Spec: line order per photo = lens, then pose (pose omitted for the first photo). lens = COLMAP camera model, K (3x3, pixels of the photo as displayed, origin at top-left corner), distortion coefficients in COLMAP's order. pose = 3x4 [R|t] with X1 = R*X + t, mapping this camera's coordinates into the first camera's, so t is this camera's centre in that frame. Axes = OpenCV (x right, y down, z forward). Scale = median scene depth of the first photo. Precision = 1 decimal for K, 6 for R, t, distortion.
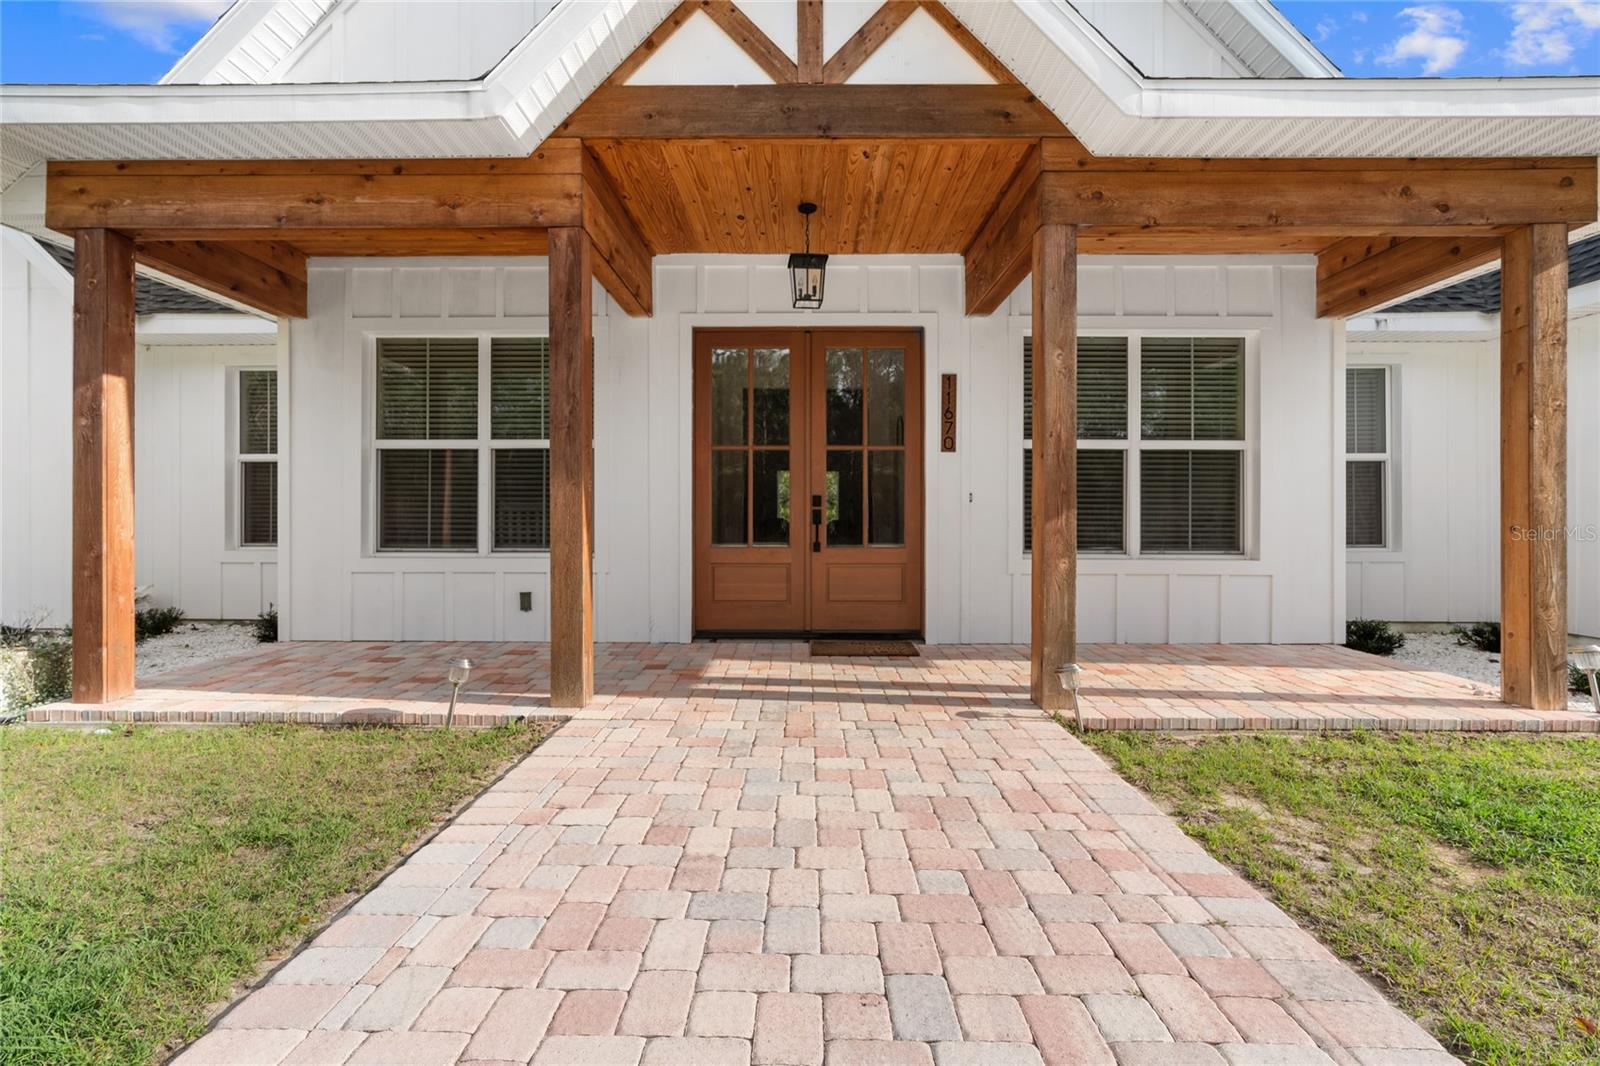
lens RADIAL K [[730.5, 0, 804.5], [0, 730.5, 531.8], [0, 0, 1]] dist [-0.000269, 0.000114]
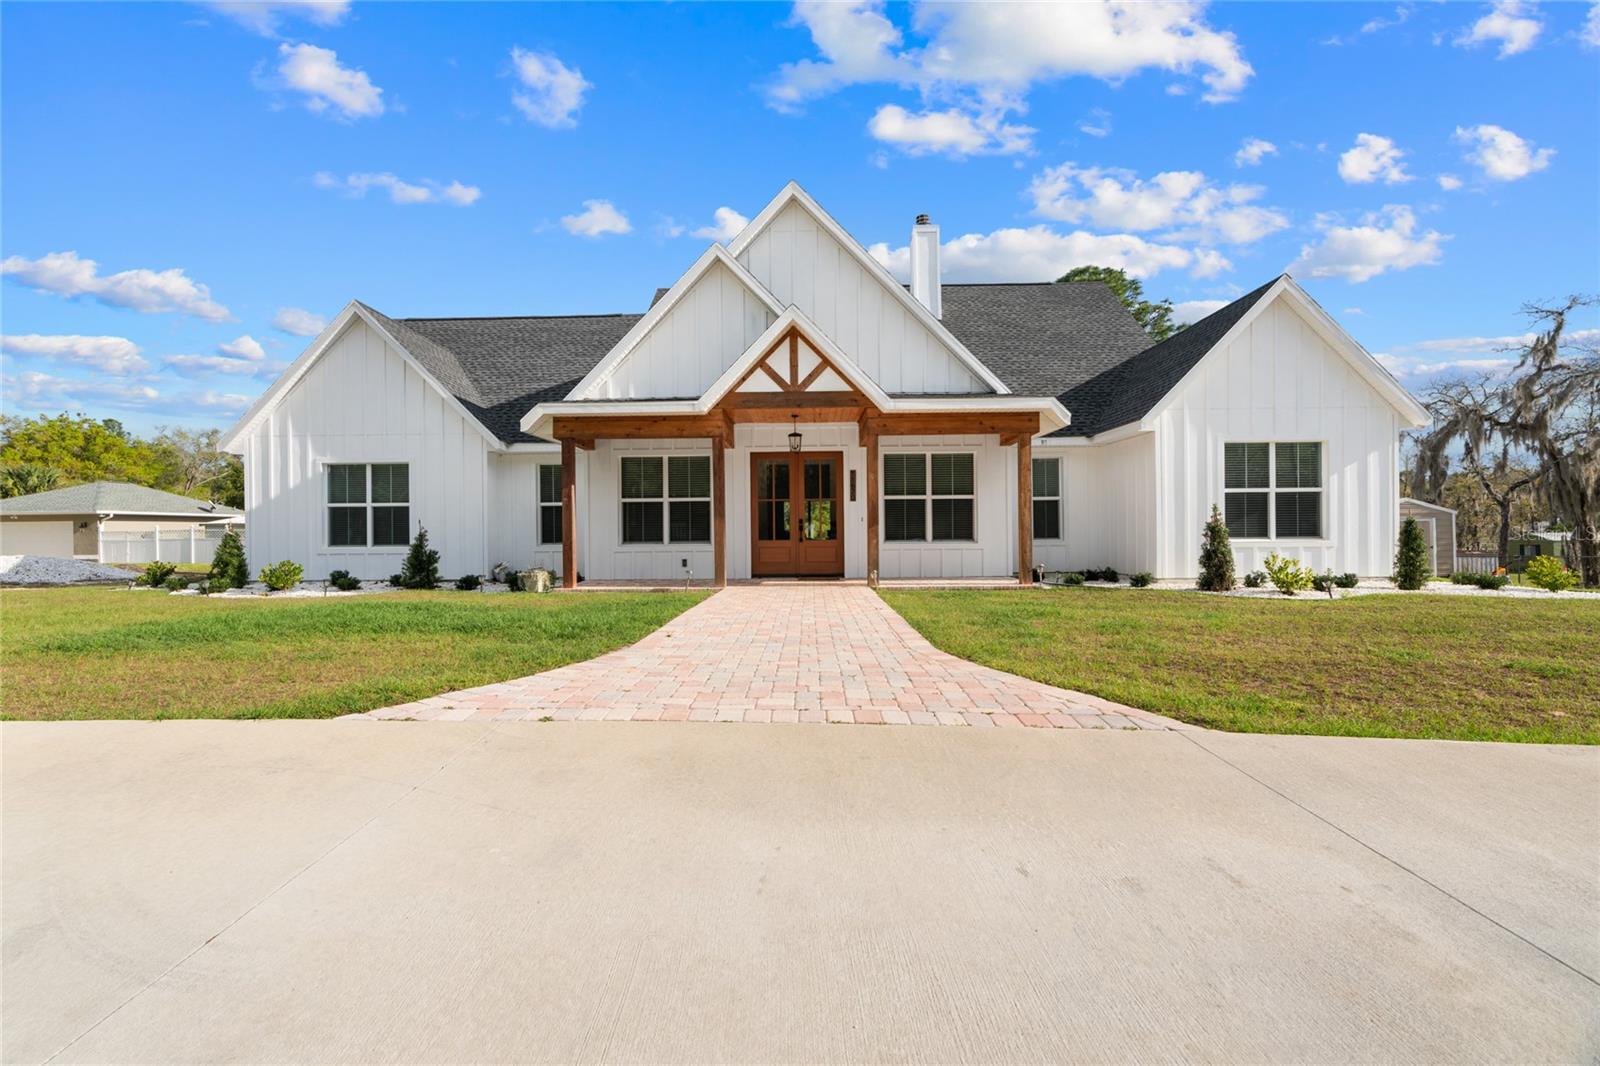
lens RADIAL K [[730.5, 0, 804.5], [0, 730.5, 531.8], [0, 0, 1]] dist [-0.000269, 0.000114]
pose [[0.999920, -0.010660, -0.006764, 0.052055], [0.010482, 0.999611, -0.025833, 0.063927], [0.007037, 0.025760, 0.999643, -1.657620]]
